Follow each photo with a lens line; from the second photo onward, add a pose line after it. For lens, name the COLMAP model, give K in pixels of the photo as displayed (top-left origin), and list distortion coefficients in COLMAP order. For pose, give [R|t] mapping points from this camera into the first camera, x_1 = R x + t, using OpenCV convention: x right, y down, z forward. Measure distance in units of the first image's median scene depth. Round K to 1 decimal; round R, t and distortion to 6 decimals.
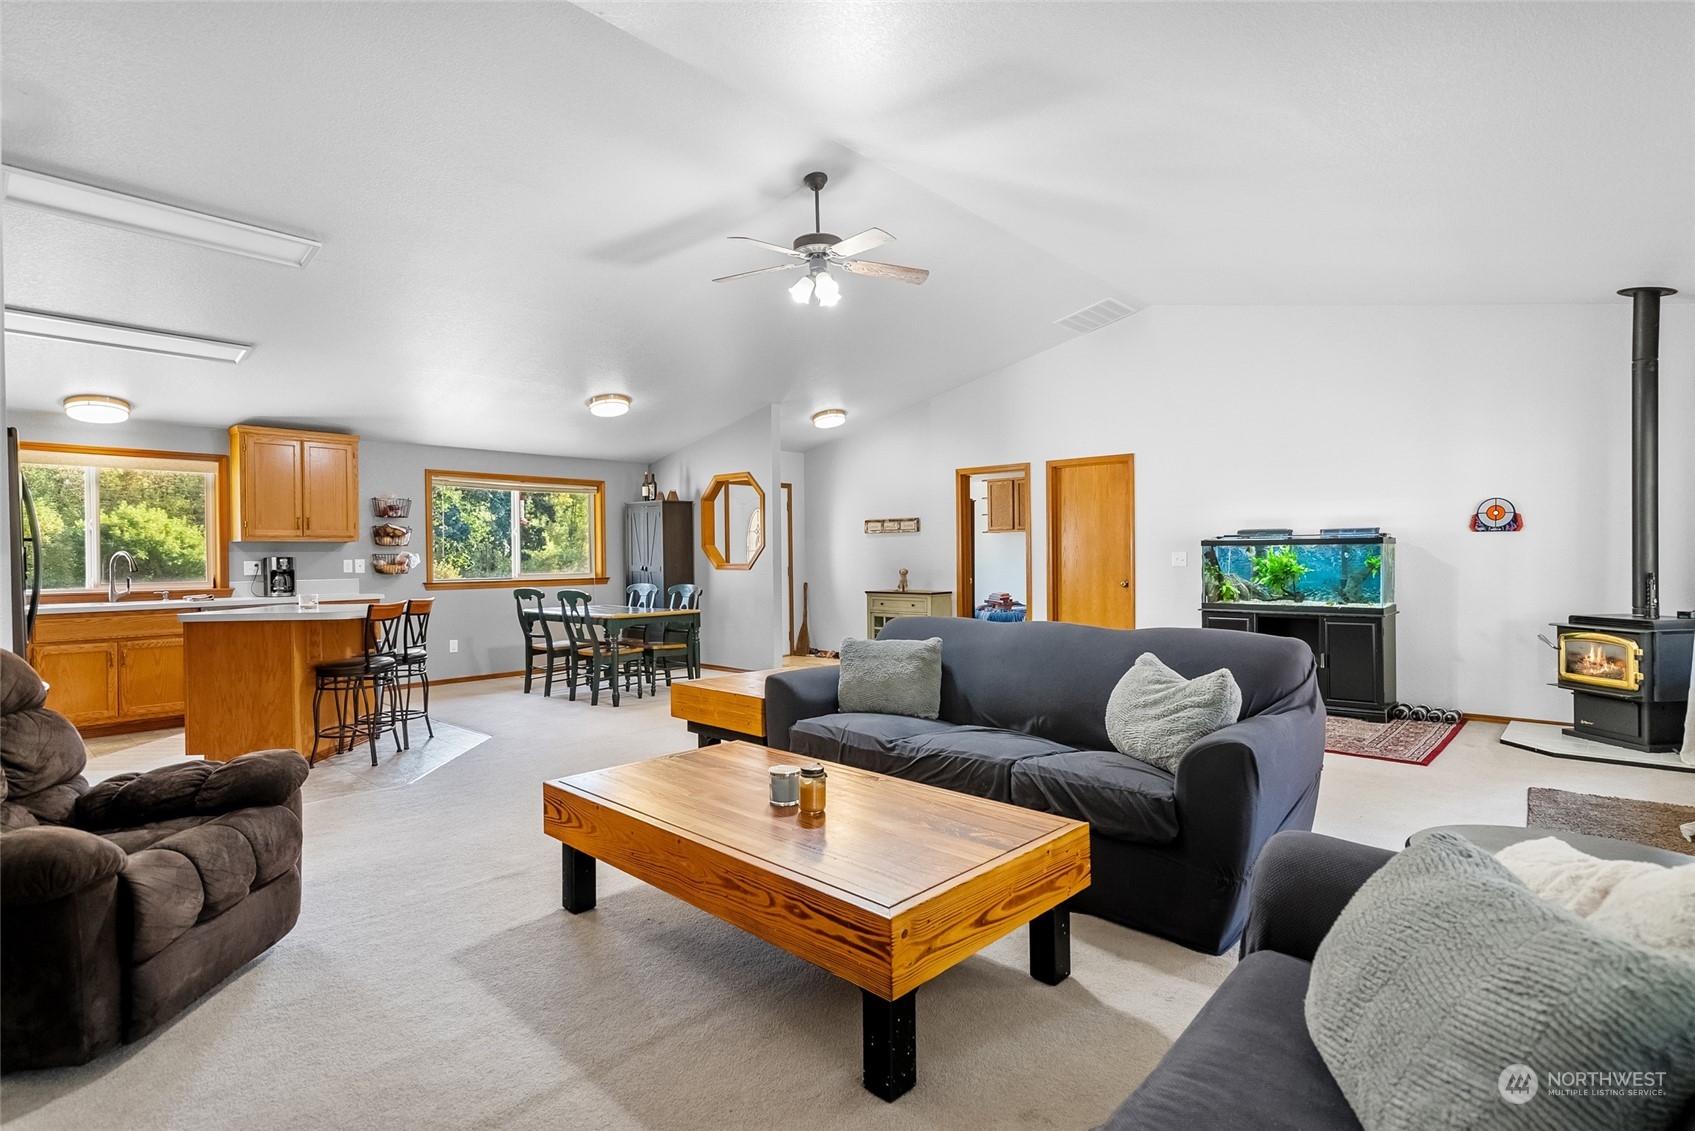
lens RADIAL K [[845.0, 0, 858.2], [0, 845.0, 566.7], [0, 0, 1]] dist [0.001634, 0.003482]
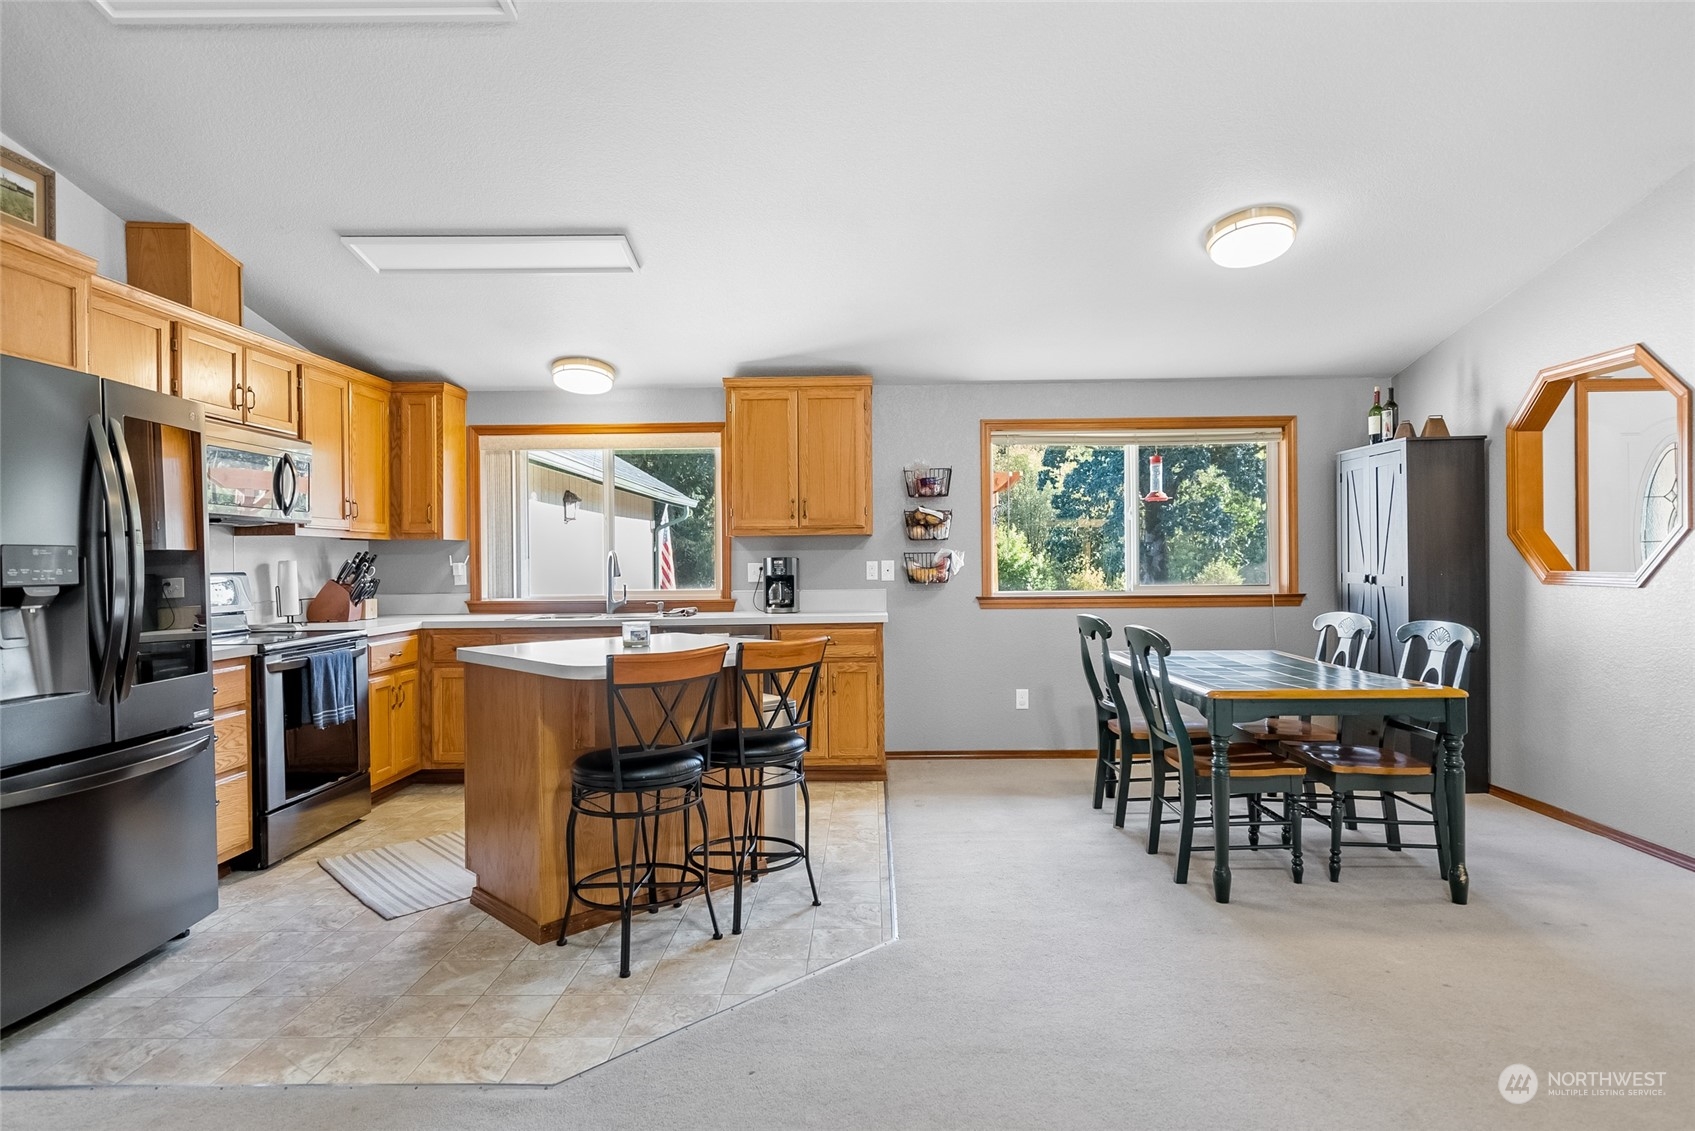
lens RADIAL K [[922.1, 0, 847.6], [0, 922.1, 563.8], [0, 0, 1]] dist [0.004741, 0.001023]
pose [[0.648934, 0.005866, -0.760822, -0.045244], [-0.006581, 0.999976, 0.002097, -0.007338], [0.760816, 0.003646, 0.648957, 0.488247]]
